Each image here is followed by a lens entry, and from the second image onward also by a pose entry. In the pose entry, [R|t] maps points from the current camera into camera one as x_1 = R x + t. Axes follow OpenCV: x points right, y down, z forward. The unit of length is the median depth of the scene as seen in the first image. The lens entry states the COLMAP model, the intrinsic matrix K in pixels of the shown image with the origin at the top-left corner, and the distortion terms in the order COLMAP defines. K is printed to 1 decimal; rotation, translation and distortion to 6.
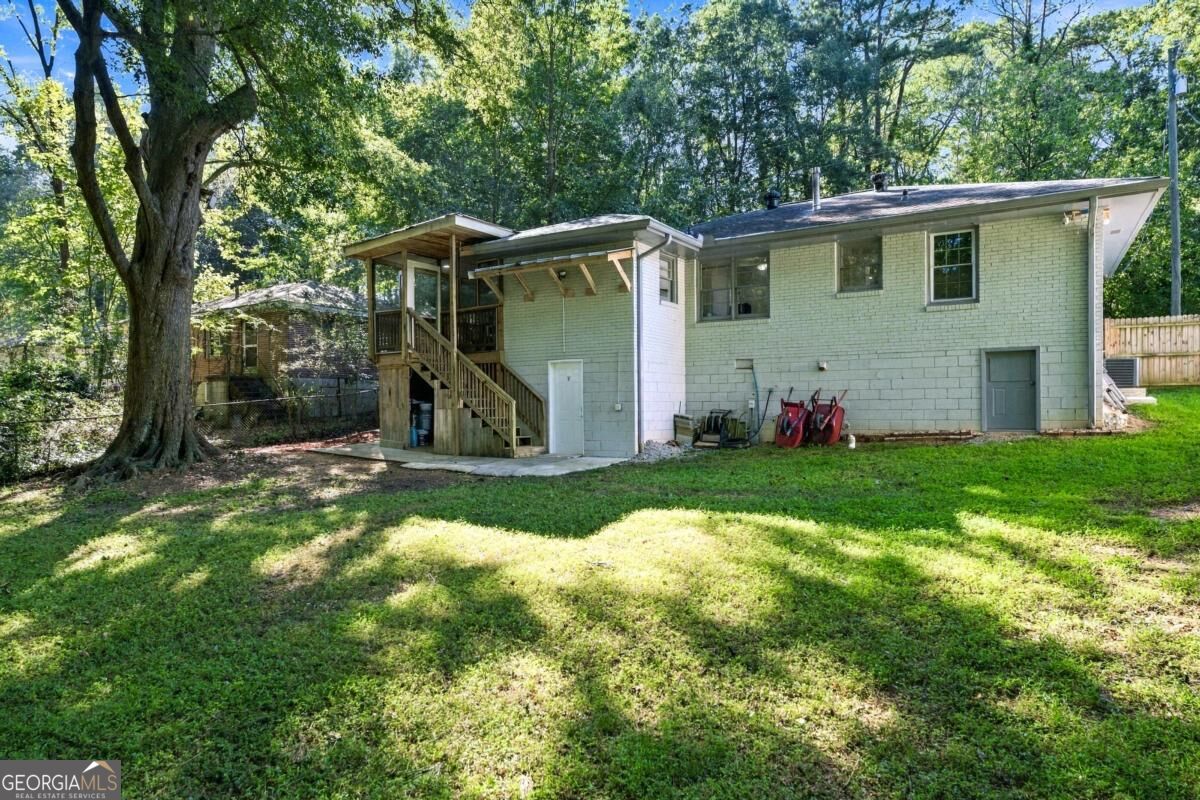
lens RADIAL K [[695.7, 0, 600.0], [0, 695.7, 402.0], [0, 0, 1]] dist [0.003116, 0.000206]
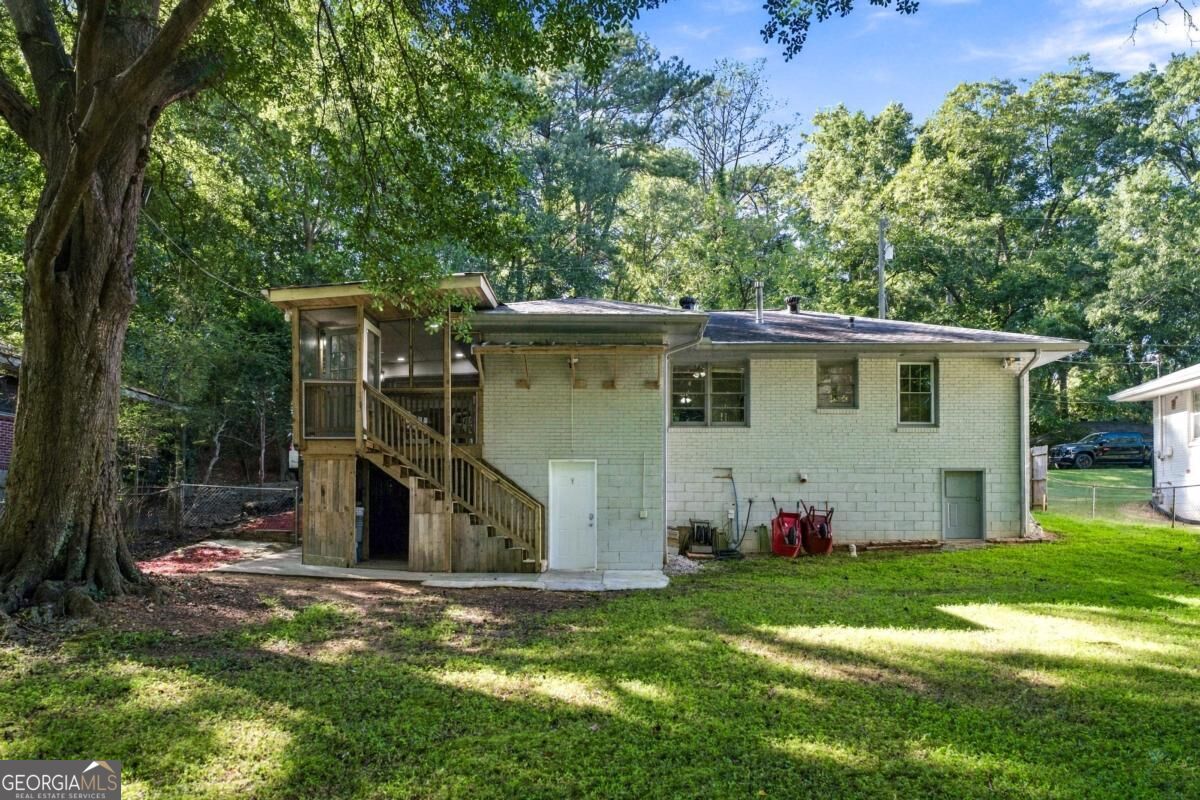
lens RADIAL K [[825.9, 0, 597.5], [0, 825.9, 487.9], [0, 0, 1]] dist [-0.001285, -0.000983]
pose [[0.869087, 0.032515, 0.493590, -0.564689], [-0.012608, 0.998969, -0.043607, 0.020445], [-0.494499, 0.031675, 0.868601, 0.099591]]
